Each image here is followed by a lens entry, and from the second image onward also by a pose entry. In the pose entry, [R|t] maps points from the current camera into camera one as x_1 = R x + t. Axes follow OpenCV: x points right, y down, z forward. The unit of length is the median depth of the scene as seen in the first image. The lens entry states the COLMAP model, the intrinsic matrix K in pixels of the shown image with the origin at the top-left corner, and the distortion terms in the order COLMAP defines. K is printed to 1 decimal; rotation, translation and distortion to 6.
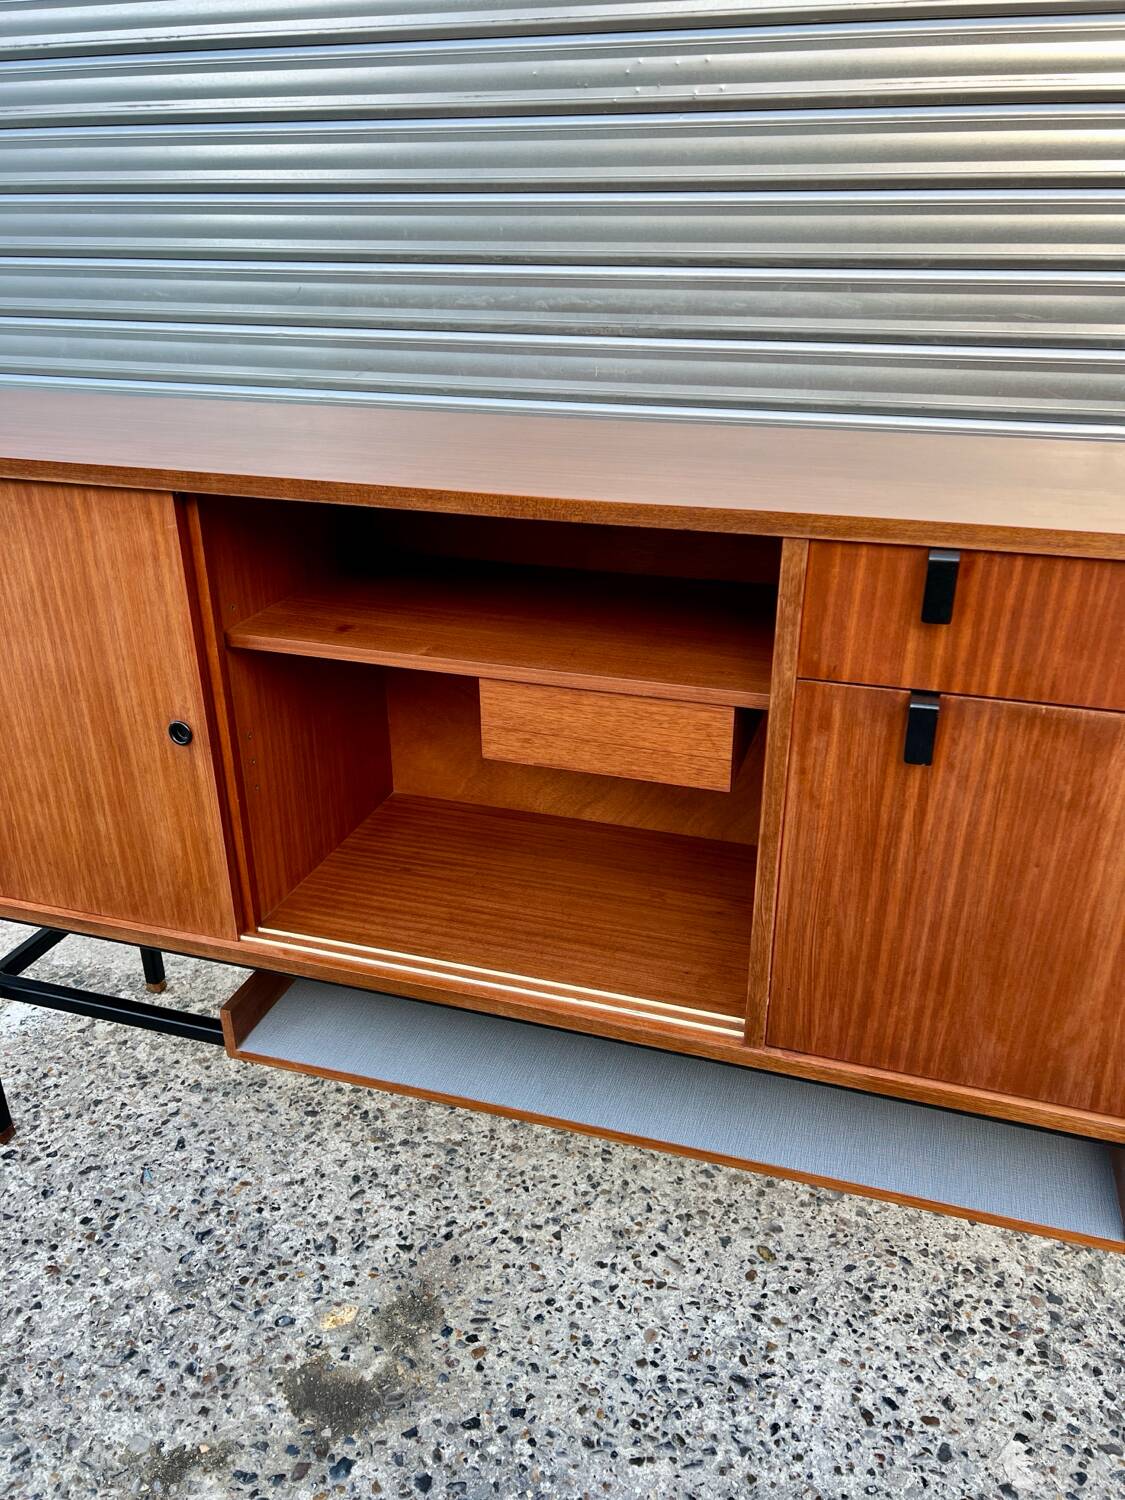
lens RADIAL K [[1165.4, 0, 544.7], [0, 1165.4, 745.5], [0, 0, 1]] dist [0.056411, -0.066122]
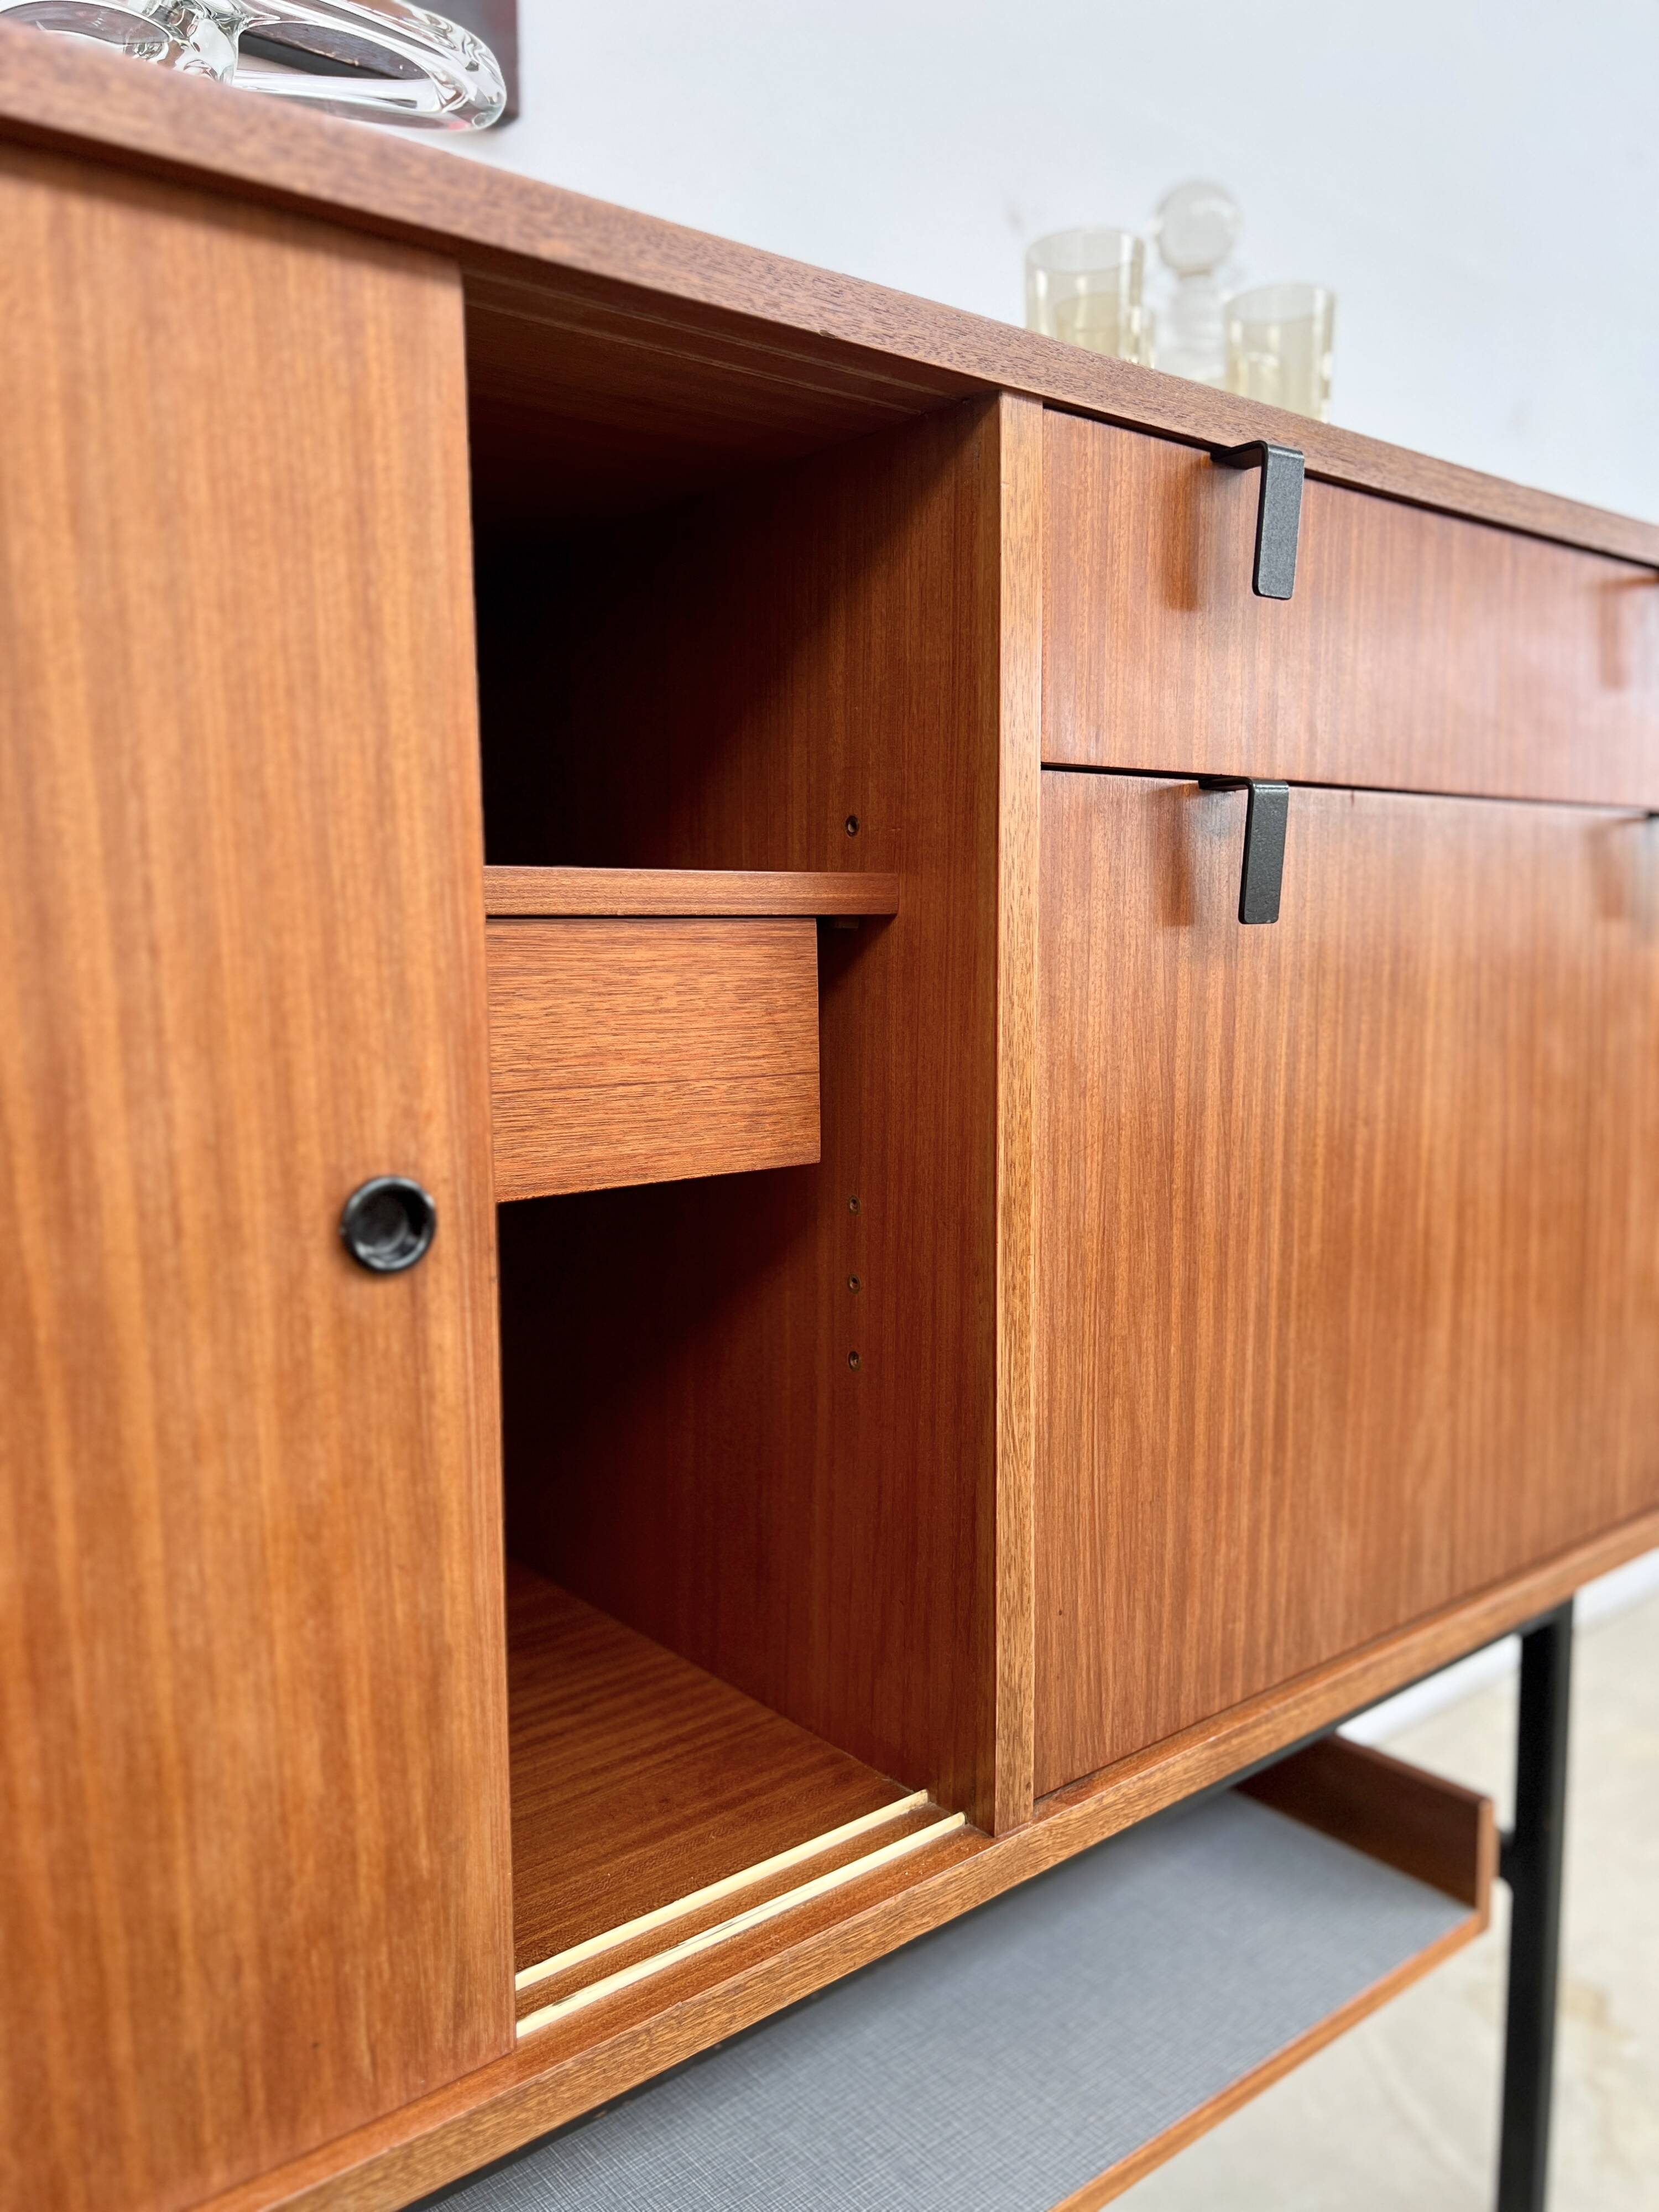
lens RADIAL K [[1668.1, 0, 829.5], [0, 1668.1, 1106.0], [0, 0, 1]] dist [0.046591, -0.057100]
pose [[0.544354, -0.088188, 0.834207, -0.309296], [0.358052, 0.923745, -0.135990, 0.102844], [-0.758602, 0.372717, 0.534420, 0.722156]]
